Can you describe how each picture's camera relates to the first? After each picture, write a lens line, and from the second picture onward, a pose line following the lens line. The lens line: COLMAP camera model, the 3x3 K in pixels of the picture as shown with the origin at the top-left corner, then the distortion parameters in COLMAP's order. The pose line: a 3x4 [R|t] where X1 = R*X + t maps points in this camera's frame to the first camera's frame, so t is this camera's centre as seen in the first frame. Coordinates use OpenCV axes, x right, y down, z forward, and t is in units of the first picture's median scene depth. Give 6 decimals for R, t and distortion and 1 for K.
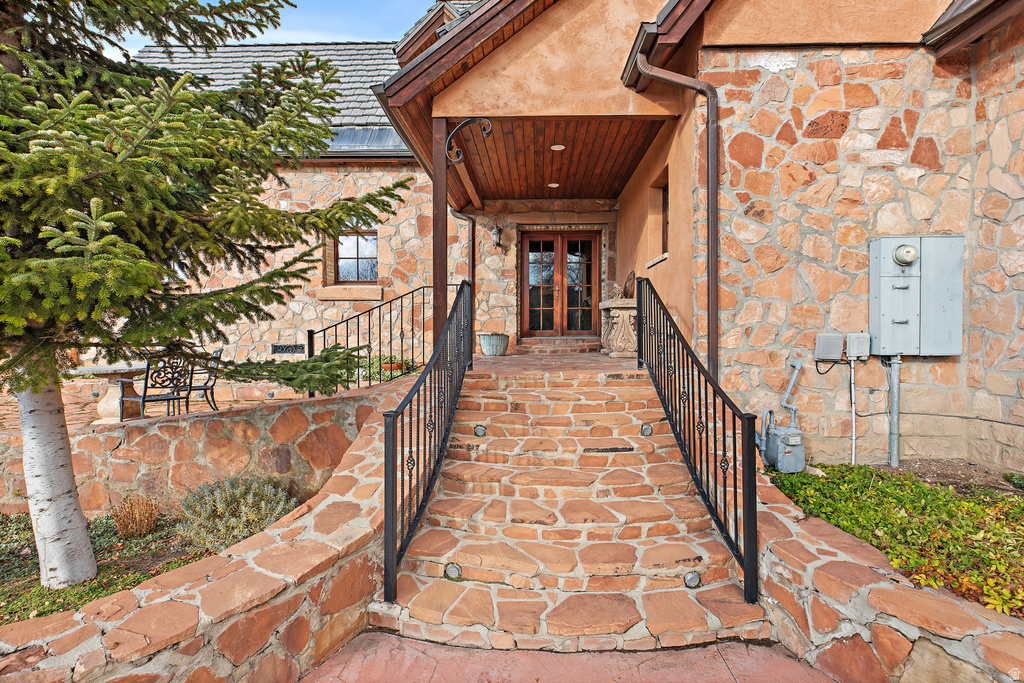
lens RADIAL K [[488.2, 0, 512.0], [0, 488.2, 341.5], [0, 0, 1]] dist [-0.001053, 0.000027]
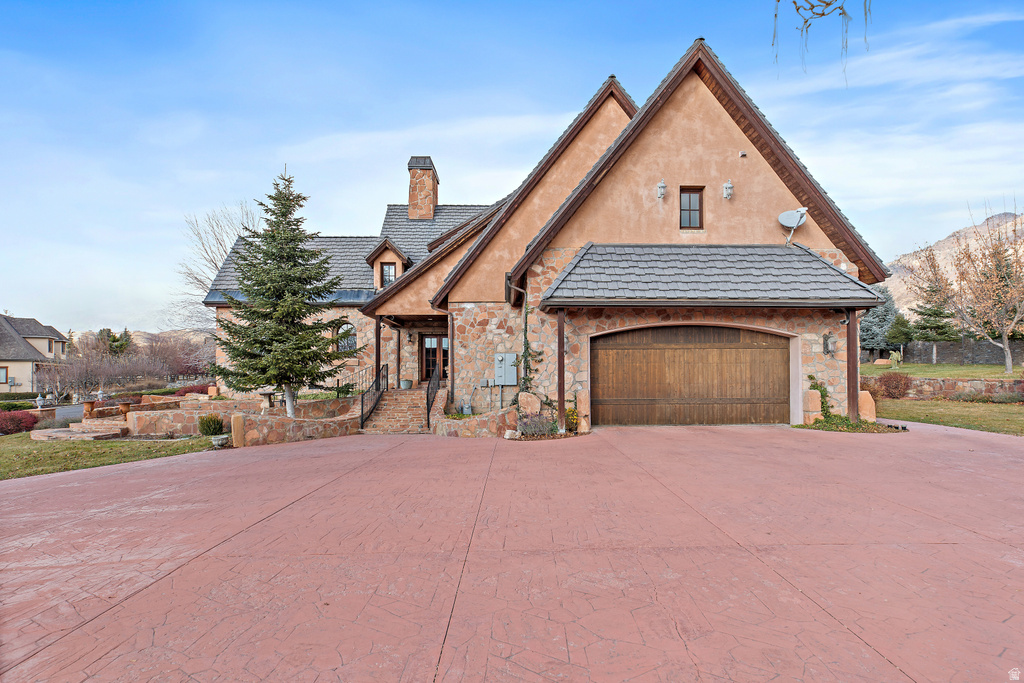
lens RADIAL K [[488.8, 0, 510.9], [0, 488.8, 369.0], [0, 0, 1]] dist [0.001058, 0.000323]
pose [[0.998647, -0.006116, 0.051650, 0.661420], [0.007998, 0.999309, -0.036304, 0.041140], [-0.051393, 0.036668, 0.998005, -2.670717]]
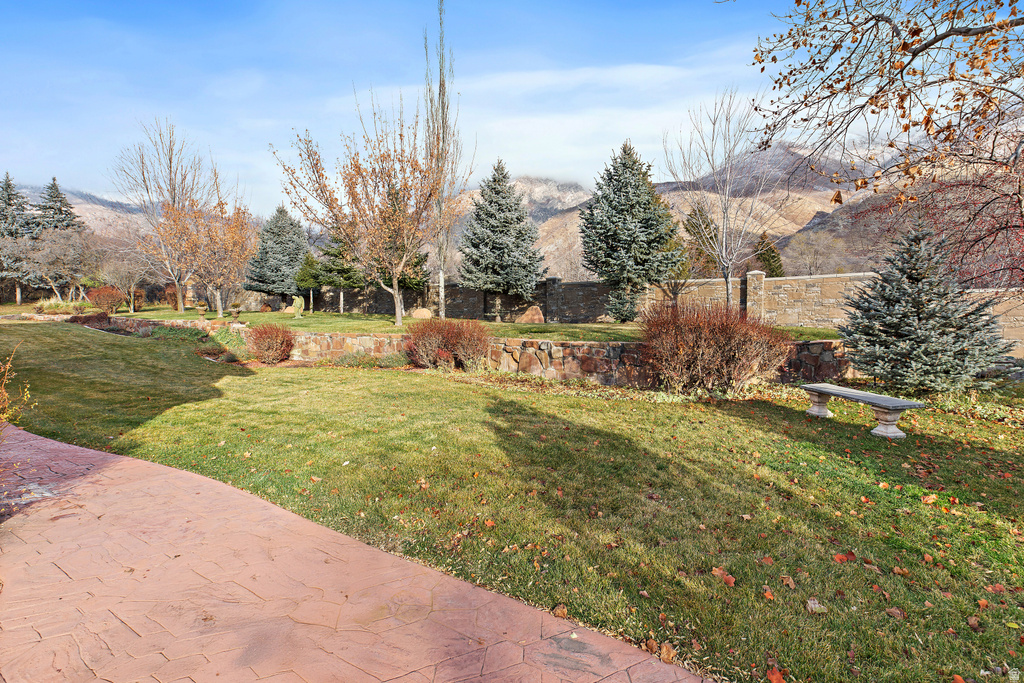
lens RADIAL K [[476.3, 0, 516.4], [0, 476.3, 326.5], [0, 0, 1]] dist [0.004607, 0.000150]
pose [[0.485290, -0.010909, 0.874285, 2.739867], [0.023666, 0.999720, -0.000663, -0.017187], [-0.874033, 0.021013, 0.485412, -0.949844]]
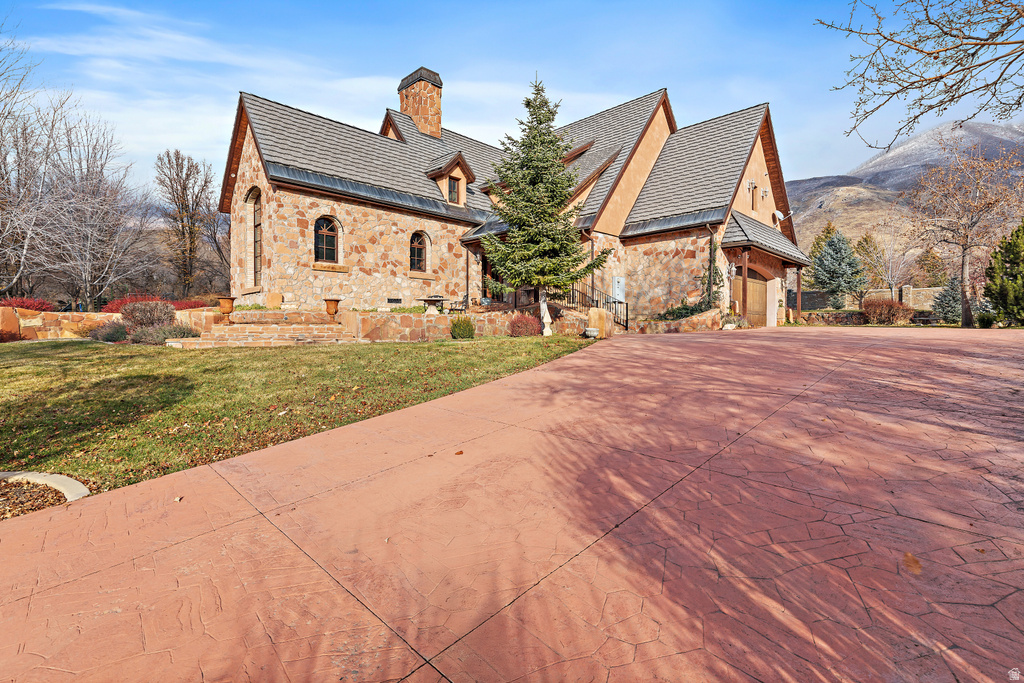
lens RADIAL K [[480.4, 0, 516.2], [0, 480.4, 336.4], [0, 0, 1]] dist [-0.003182, -0.000044]
pose [[0.680884, -0.008099, 0.732346, -3.230602], [0.014966, 0.999884, -0.002856, 0.357780], [-0.732238, 0.012905, 0.680927, -1.427394]]
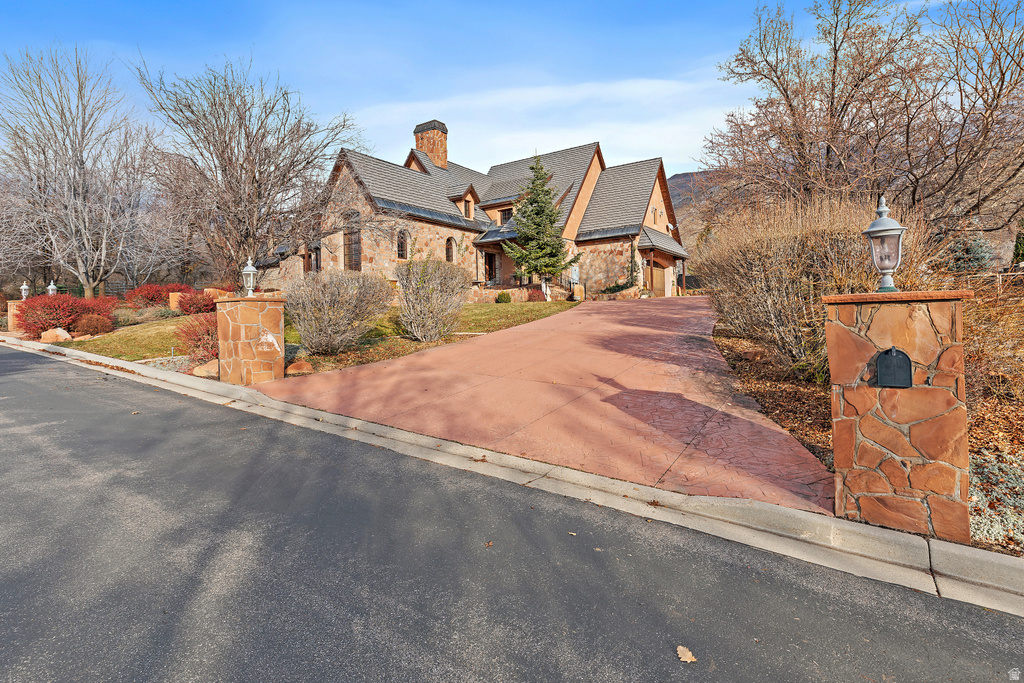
lens RADIAL K [[487.9, 0, 518.5], [0, 487.9, 315.8], [0, 0, 1]] dist [-0.000547, 0.000446]
pose [[0.534412, -0.010630, 0.845157, -5.737393], [0.040306, 0.999104, -0.012920, 0.572642], [-0.844262, 0.040970, 0.534362, -2.141471]]
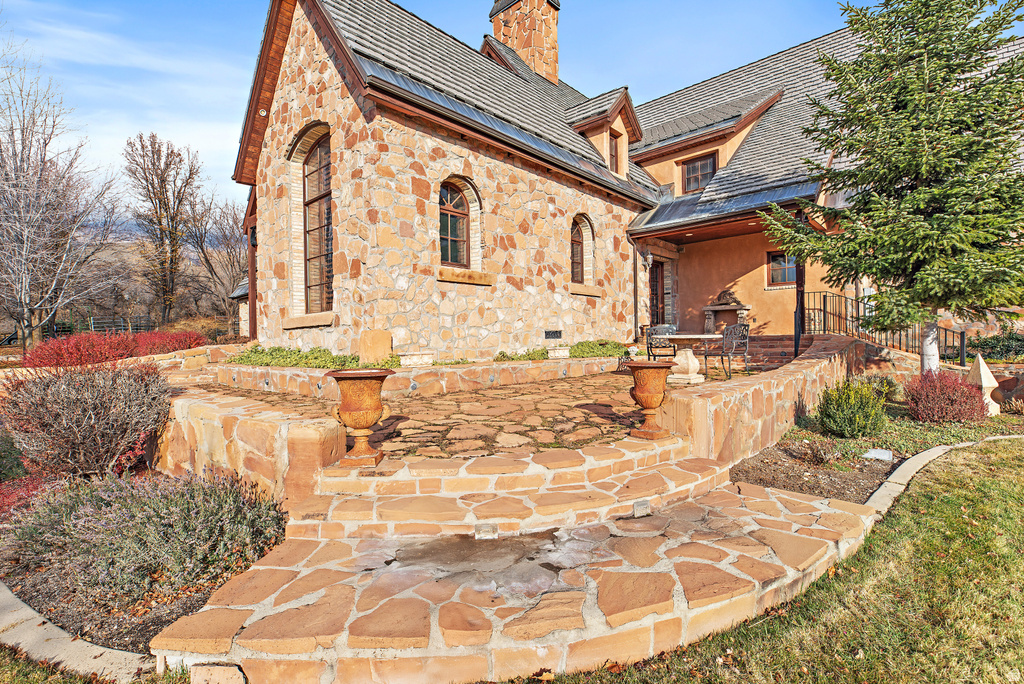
lens RADIAL K [[480.7, 0, 515.9], [0, 480.7, 344.2], [0, 0, 1]] dist [-0.003897, 0.000564]
pose [[0.654938, -0.010423, 0.755611, -2.817455], [0.032020, 0.999390, -0.013967, 0.102895], [-0.755004, 0.033342, 0.654872, 0.711766]]
